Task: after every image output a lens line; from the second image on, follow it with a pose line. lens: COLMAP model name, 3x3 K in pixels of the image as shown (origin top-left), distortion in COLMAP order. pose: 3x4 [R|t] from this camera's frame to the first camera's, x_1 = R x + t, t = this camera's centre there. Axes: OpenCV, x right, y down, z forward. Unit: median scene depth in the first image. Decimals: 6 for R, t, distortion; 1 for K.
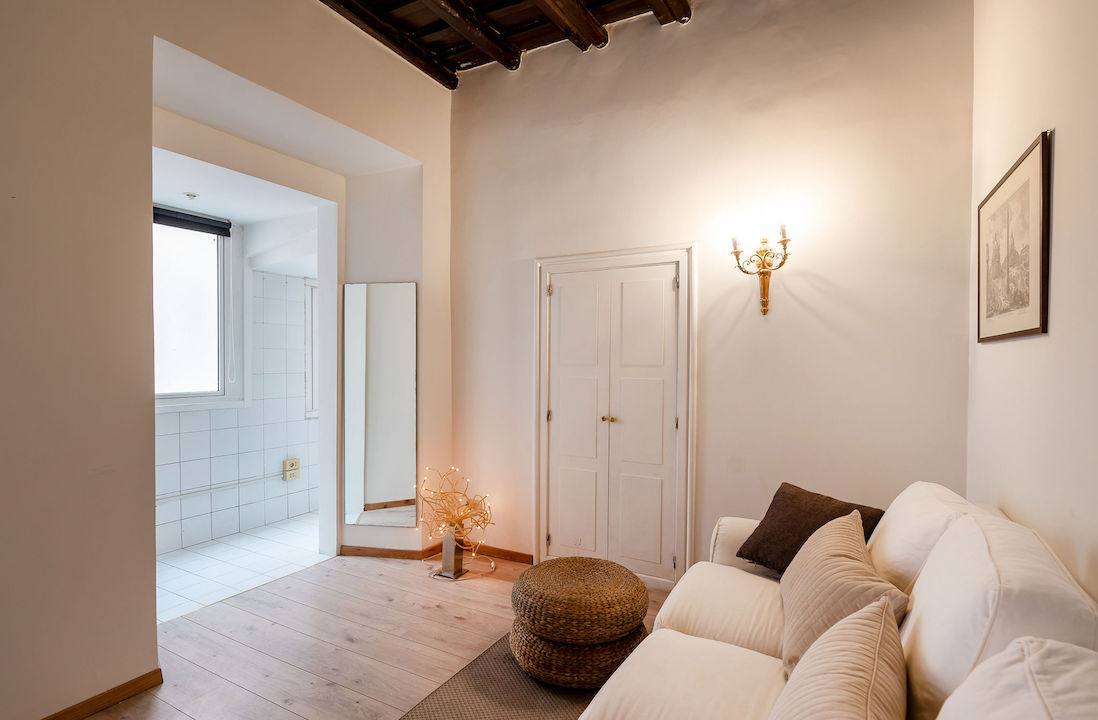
lens RADIAL K [[531.5, 0, 549.3], [0, 531.5, 362.6], [0, 0, 1]] dist [0.000991, 0.000448]
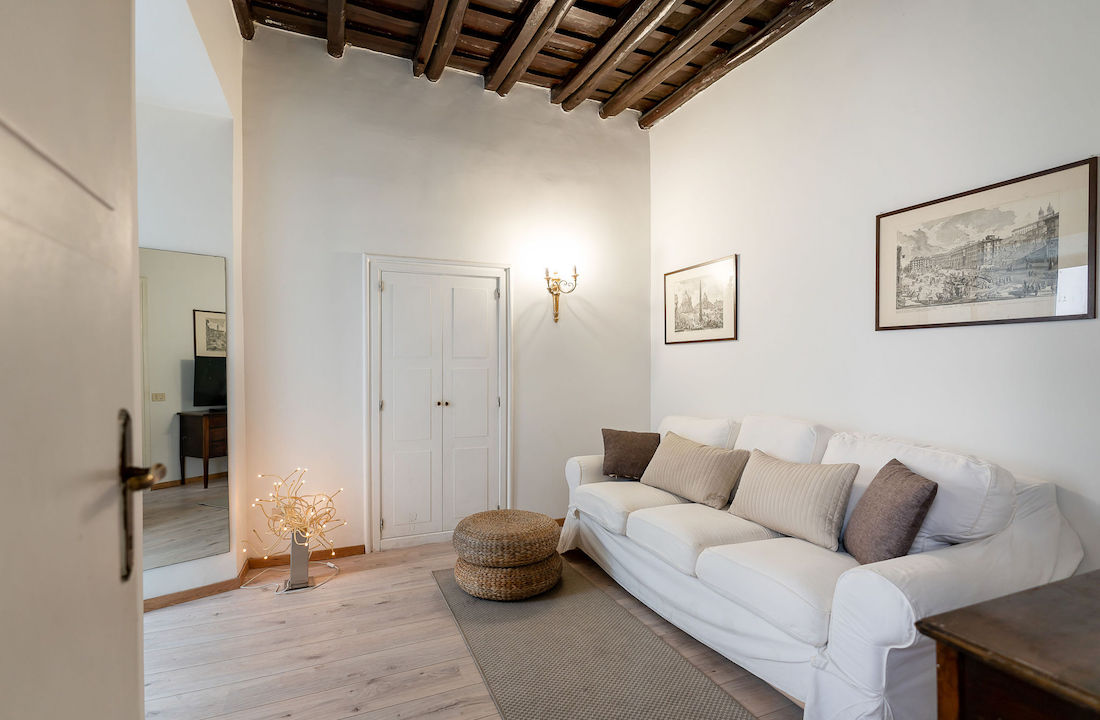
lens RADIAL K [[525.3, 0, 554.0], [0, 525.3, 362.7], [0, 0, 1]] dist [-0.003194, -0.000443]
pose [[0.611298, -0.001400, 0.791399, -0.692103], [0.007104, 0.999968, -0.003718, 0.023899], [-0.791369, 0.007895, 0.611288, 0.110421]]
